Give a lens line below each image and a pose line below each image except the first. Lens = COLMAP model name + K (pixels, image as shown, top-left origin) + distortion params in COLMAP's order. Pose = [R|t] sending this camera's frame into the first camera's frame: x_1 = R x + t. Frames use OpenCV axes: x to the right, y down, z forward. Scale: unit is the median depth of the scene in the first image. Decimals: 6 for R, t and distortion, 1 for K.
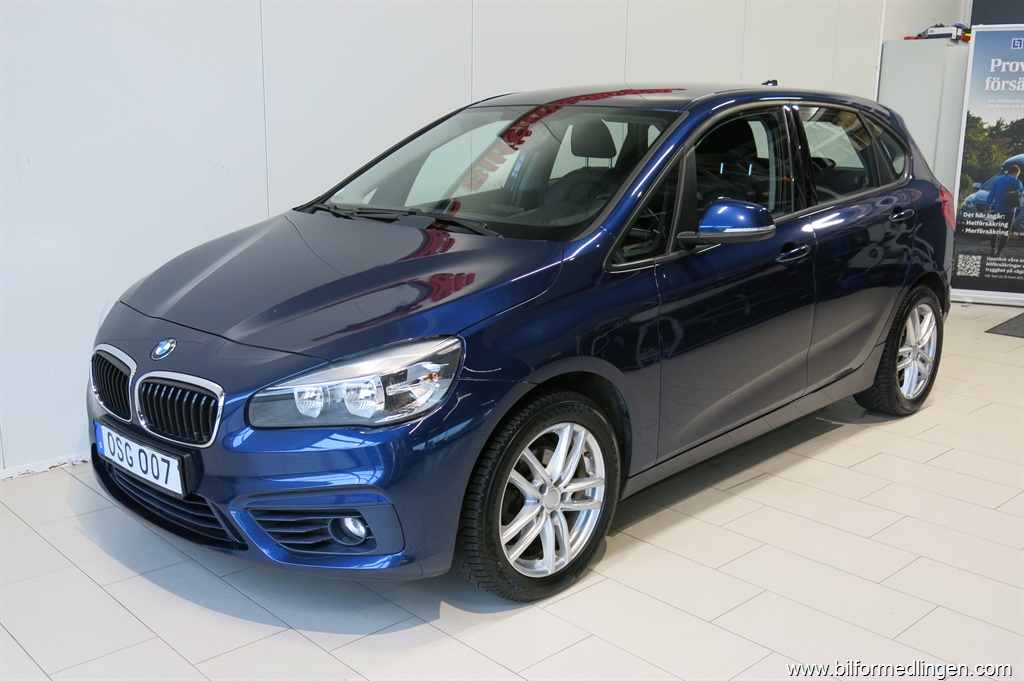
lens RADIAL K [[994.2, 0, 509.5], [0, 994.2, 395.9], [0, 0, 1]] dist [-0.003416, -0.006171]
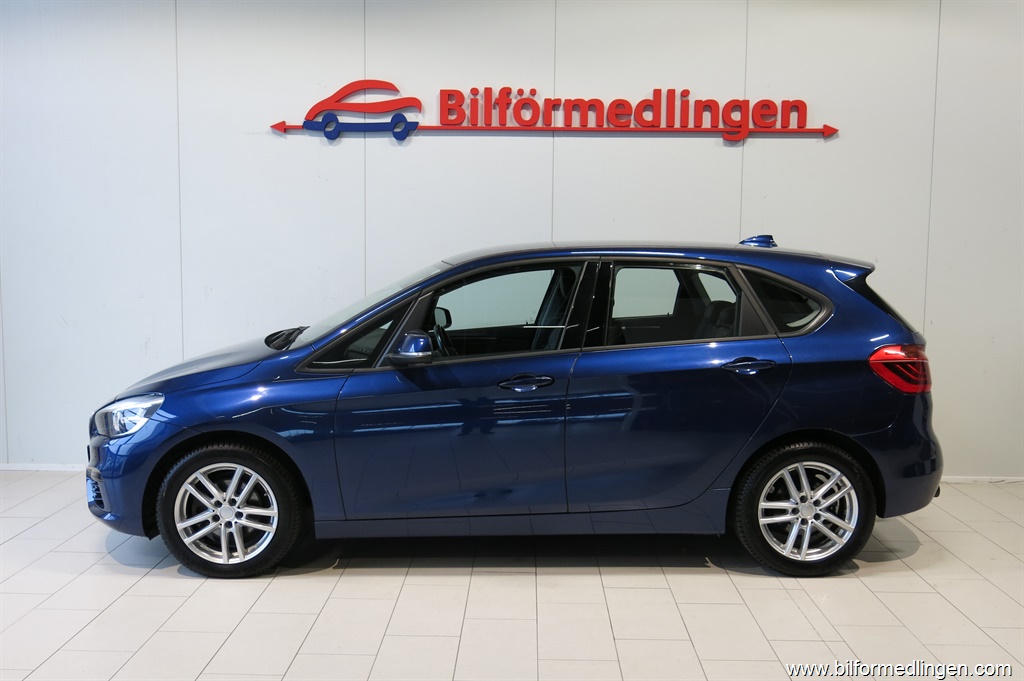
lens RADIAL K [[994.2, 0, 509.5], [0, 994.2, 395.9], [0, 0, 1]] dist [-0.003416, -0.006171]
pose [[0.707834, 0.094053, -0.700089, 1.115568], [-0.192659, 0.979226, -0.063236, -0.047570], [0.679598, 0.179639, 0.711250, 0.138199]]
